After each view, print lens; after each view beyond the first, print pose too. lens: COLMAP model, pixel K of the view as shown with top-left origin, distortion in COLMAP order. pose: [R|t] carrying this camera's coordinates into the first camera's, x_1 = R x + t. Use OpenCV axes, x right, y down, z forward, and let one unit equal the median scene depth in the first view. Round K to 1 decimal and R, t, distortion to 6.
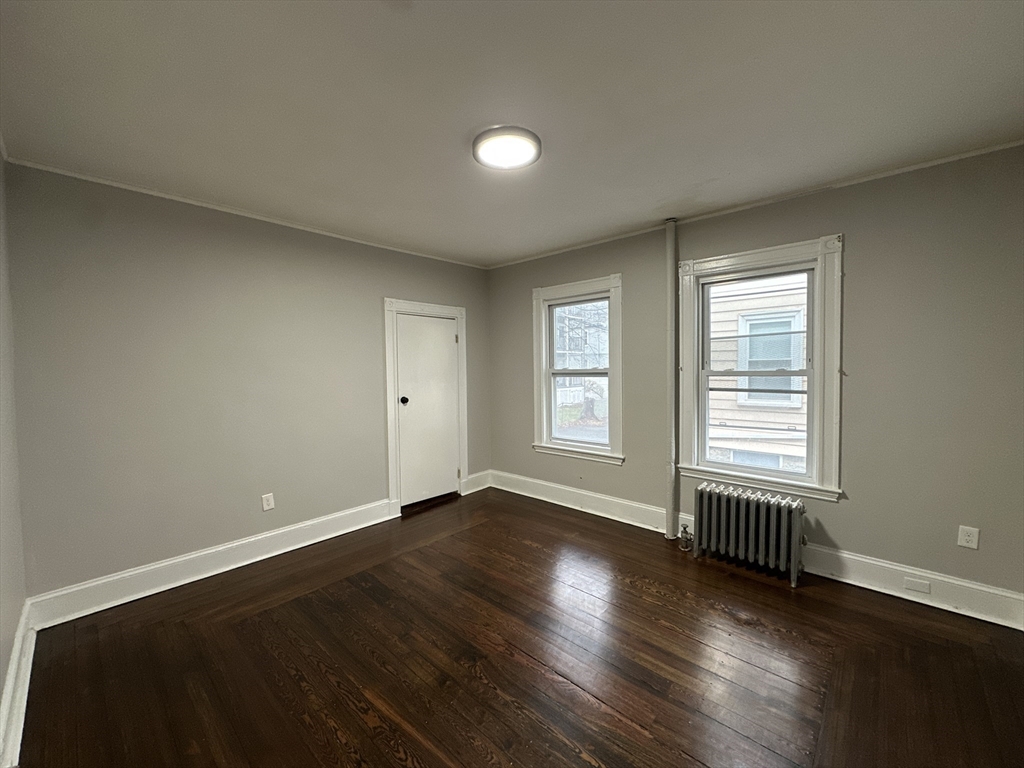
lens RADIAL K [[407.6, 0, 513.8], [0, 407.6, 383.0], [0, 0, 1]] dist [-0.002557, 0.000015]
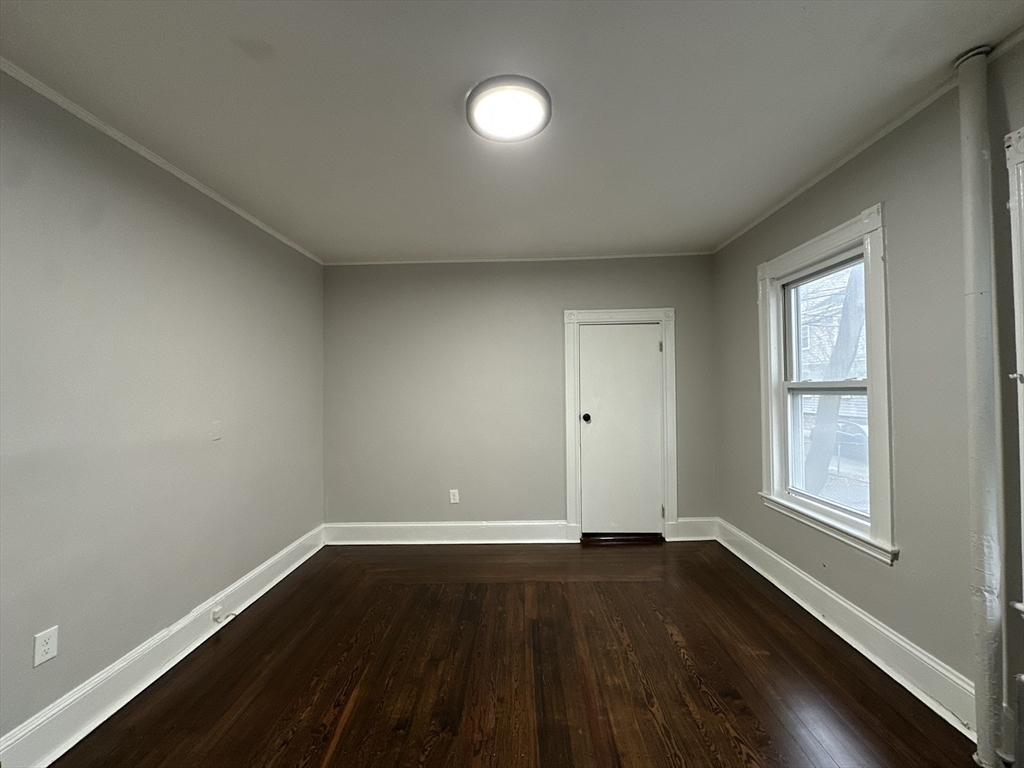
lens RADIAL K [[407.6, 0, 511.8], [0, 407.6, 383.0], [0, 0, 1]] dist [-0.002557, 0.000015]
pose [[0.657013, -0.009012, -0.753825, 0.326697], [-0.019991, 0.999369, -0.029371, -0.005635], [0.753614, 0.034367, 0.656418, 0.271295]]
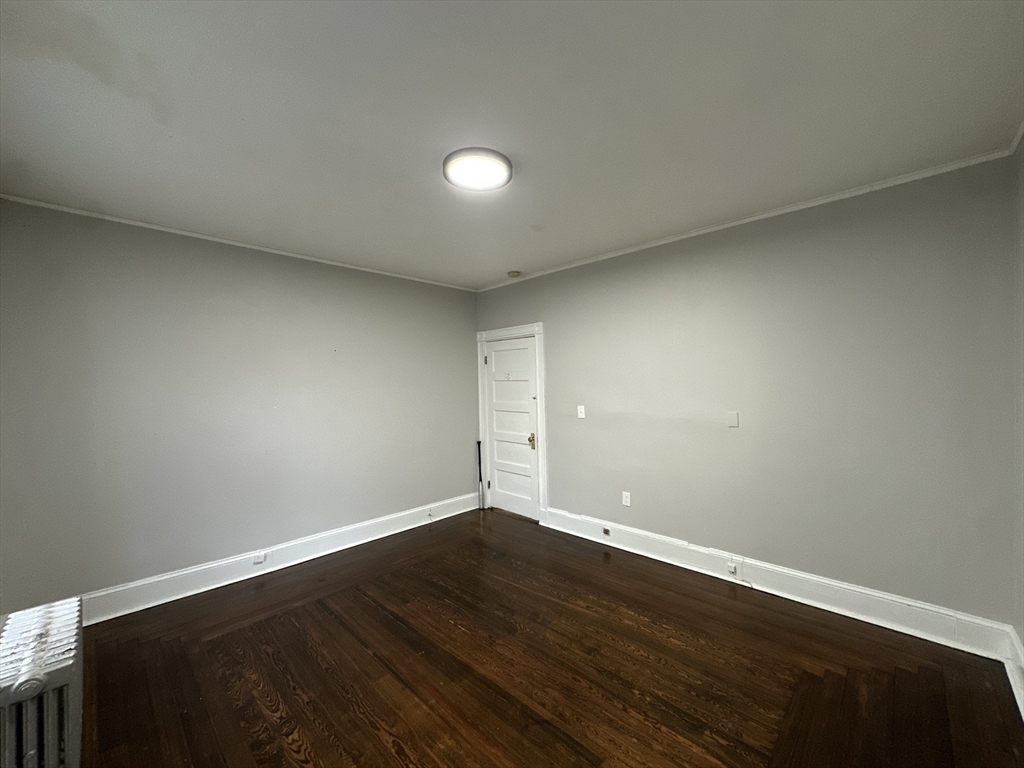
lens RADIAL K [[407.6, 0, 516.0], [0, 407.6, 382.4], [0, 0, 1]] dist [-0.002557, 0.000015]
pose [[-0.999357, 0.027774, 0.022663, -0.064522], [0.028582, 0.998939, 0.036117, -0.049492], [-0.021636, 0.036742, -0.999091, 1.110085]]
